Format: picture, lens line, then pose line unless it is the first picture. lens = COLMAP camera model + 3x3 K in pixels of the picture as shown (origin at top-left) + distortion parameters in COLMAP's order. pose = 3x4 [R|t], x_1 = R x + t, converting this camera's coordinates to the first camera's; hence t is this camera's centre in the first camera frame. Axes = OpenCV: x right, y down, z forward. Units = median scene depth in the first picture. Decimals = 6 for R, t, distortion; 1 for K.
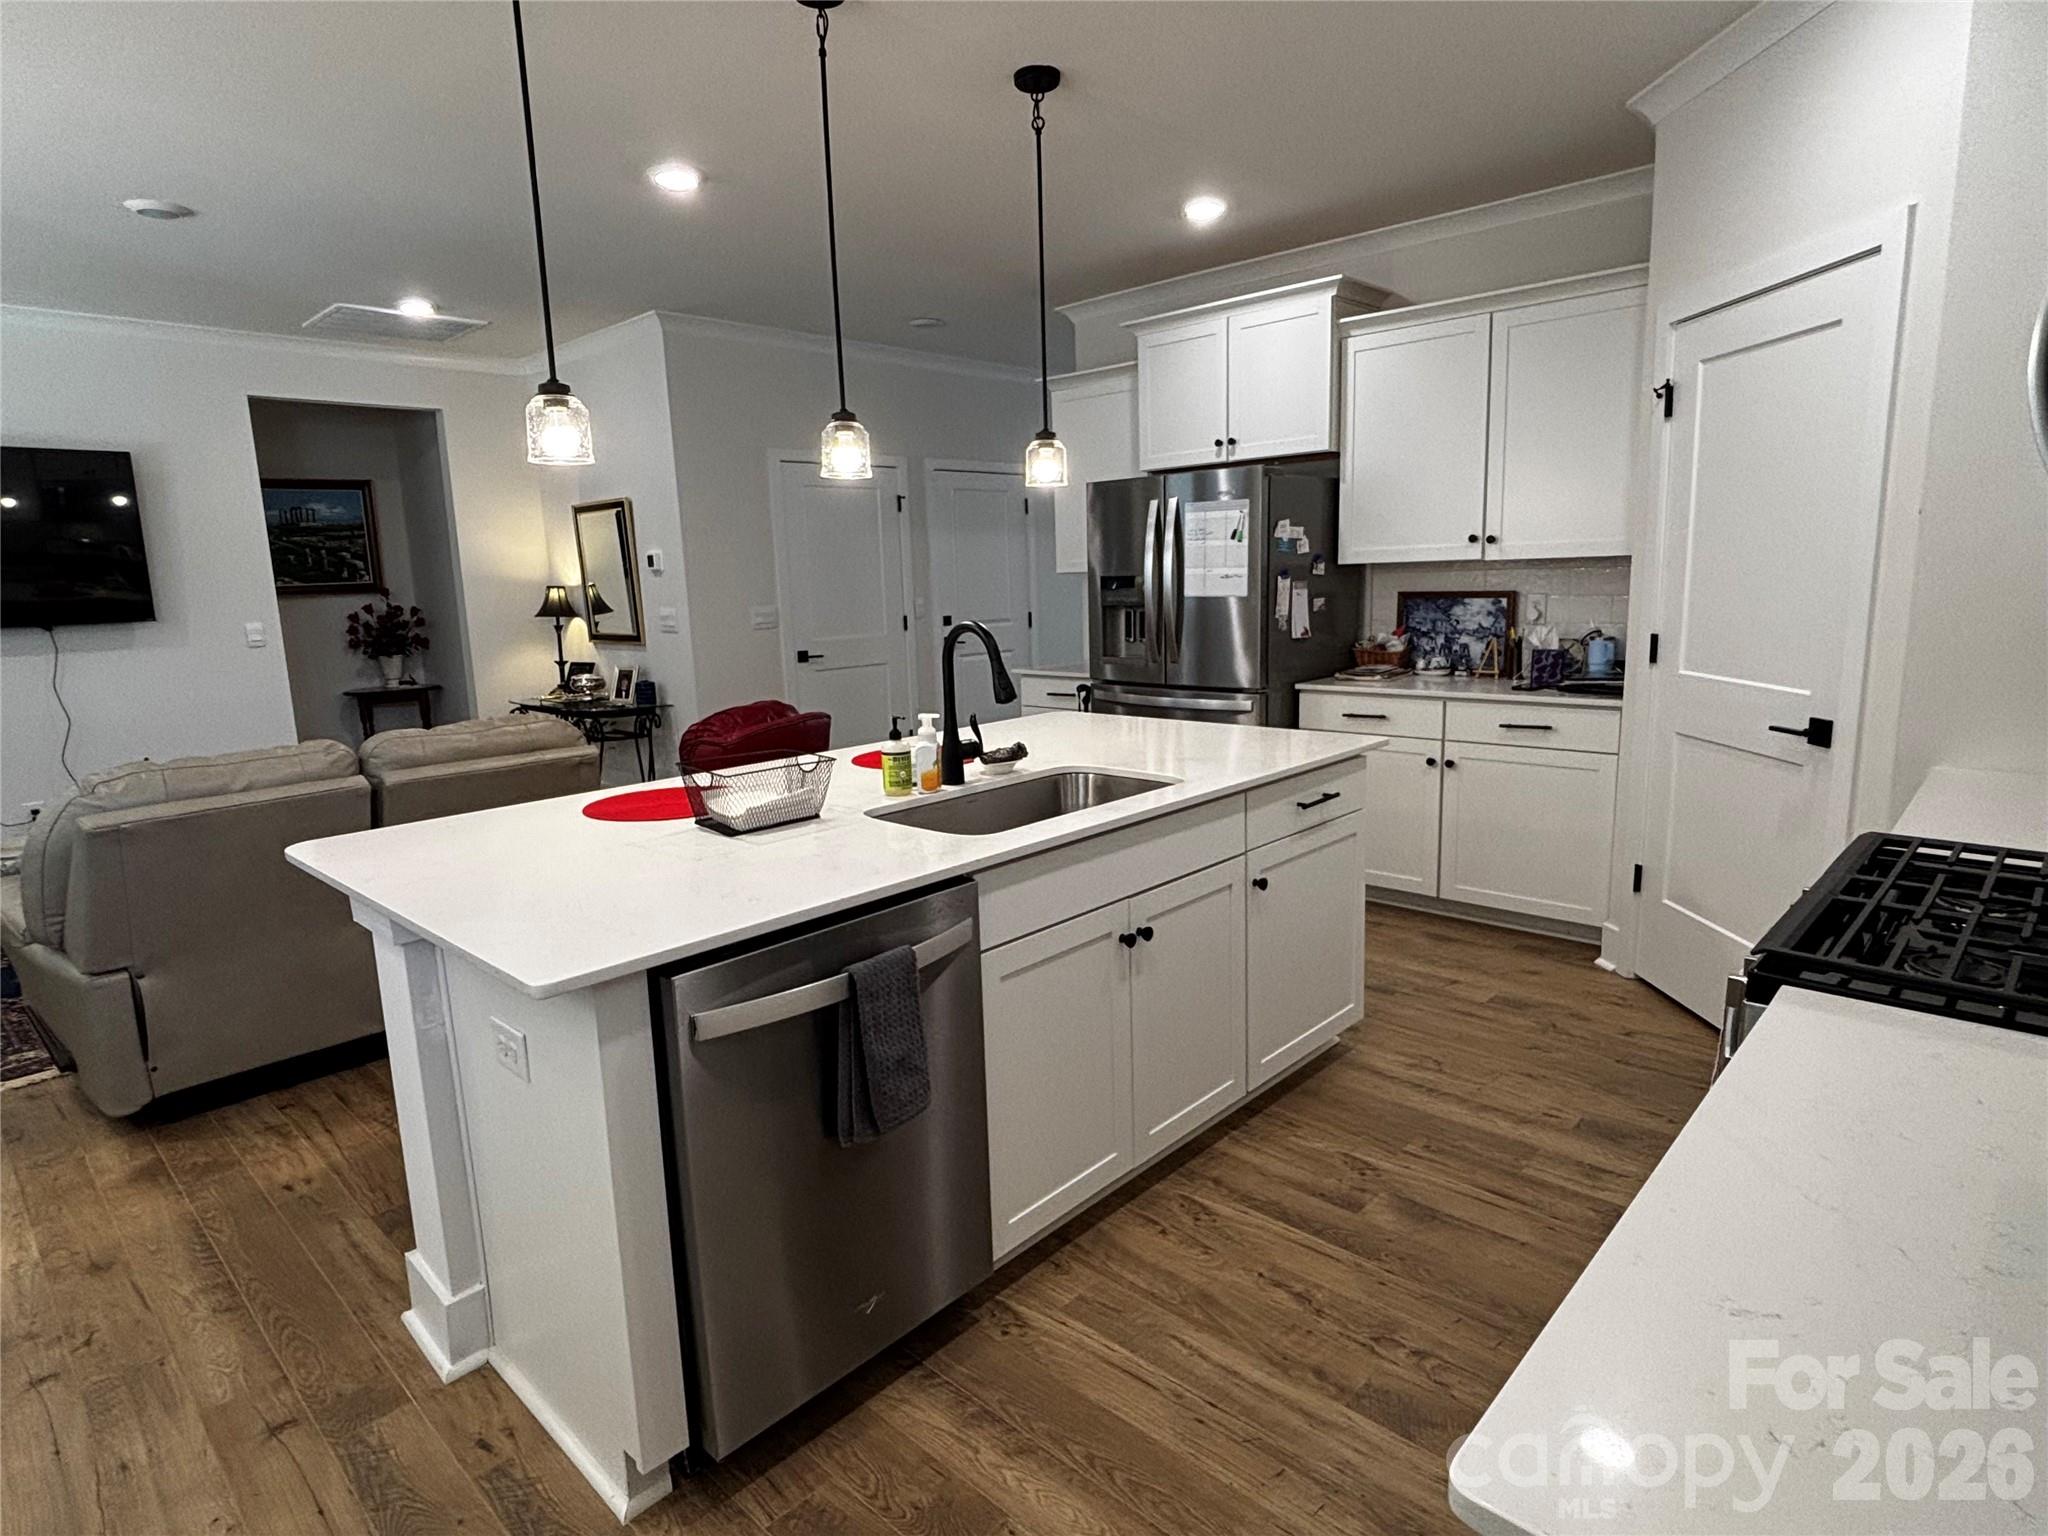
lens RADIAL K [[1124.4, 0, 1021.0], [0, 1124.4, 762.0], [0, 0, 1]] dist [0.001244, 0.000871]
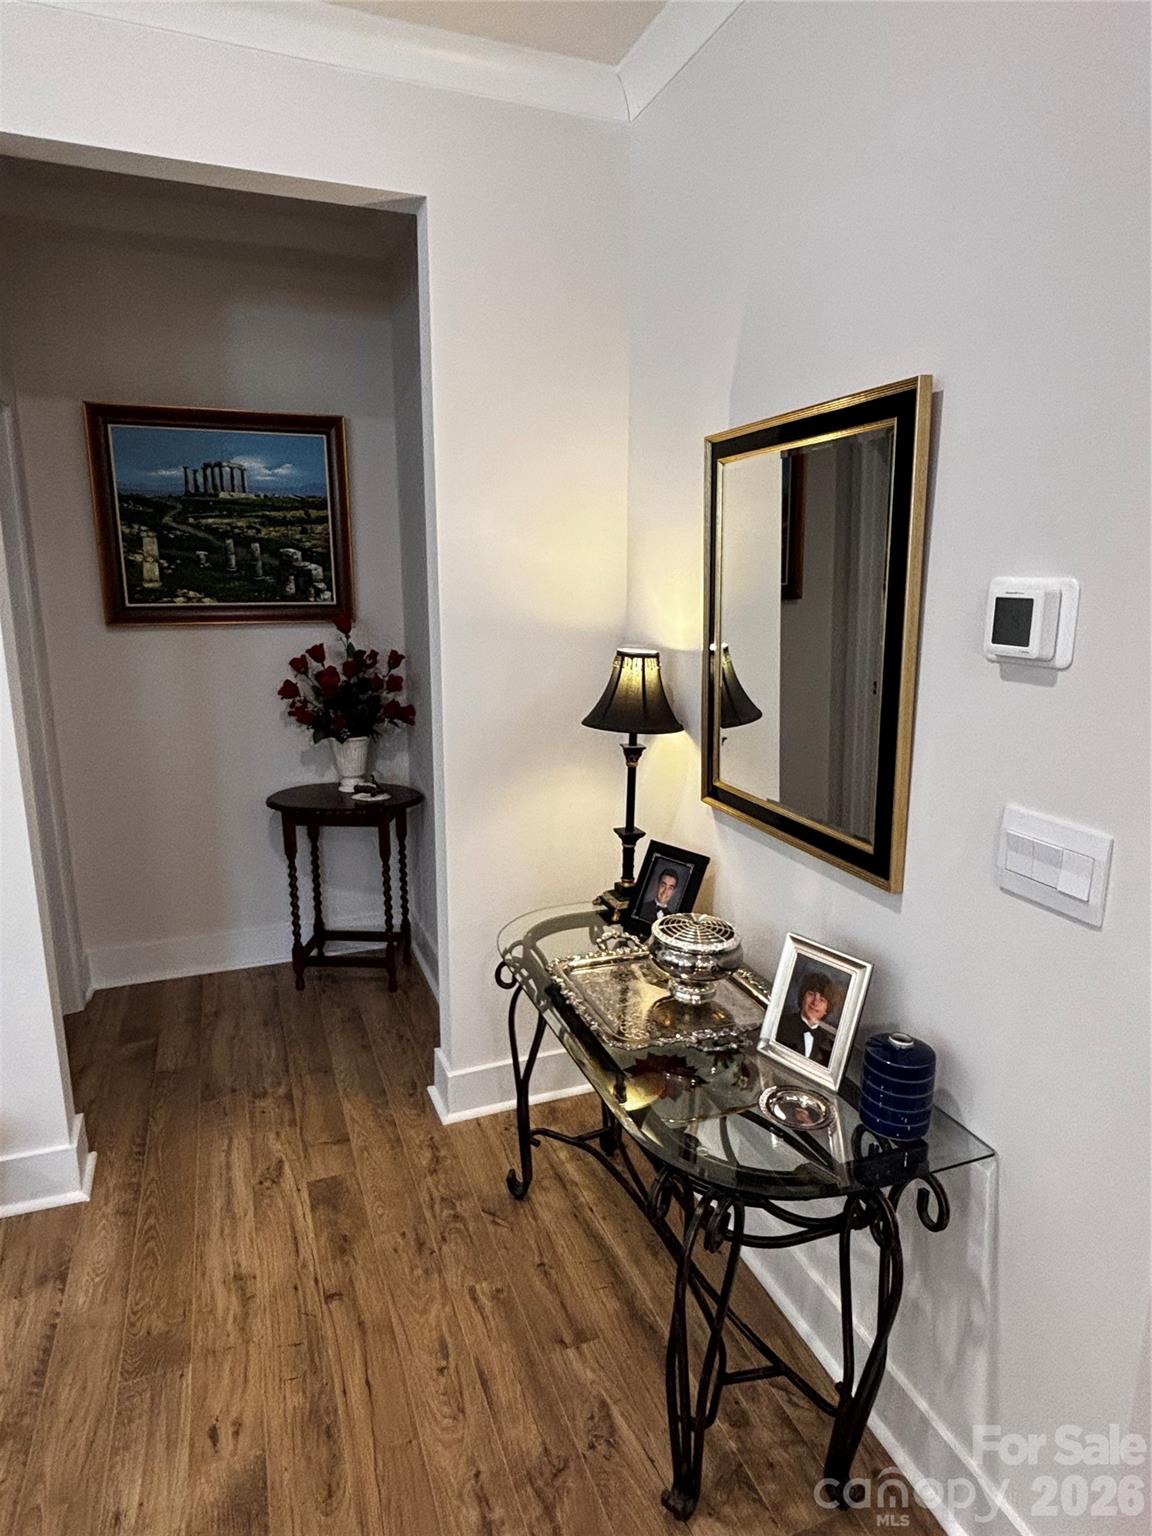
lens RADIAL K [[907.1, 0, 580.9], [0, 907.1, 765.1], [0, 0, 1]] dist [-0.001627, -0.000146]
pose [[0.905101, 0.126995, -0.405789, -0.290703], [-0.110448, 0.991816, 0.064047, -0.131649], [0.410602, -0.013150, 0.911720, 0.684861]]
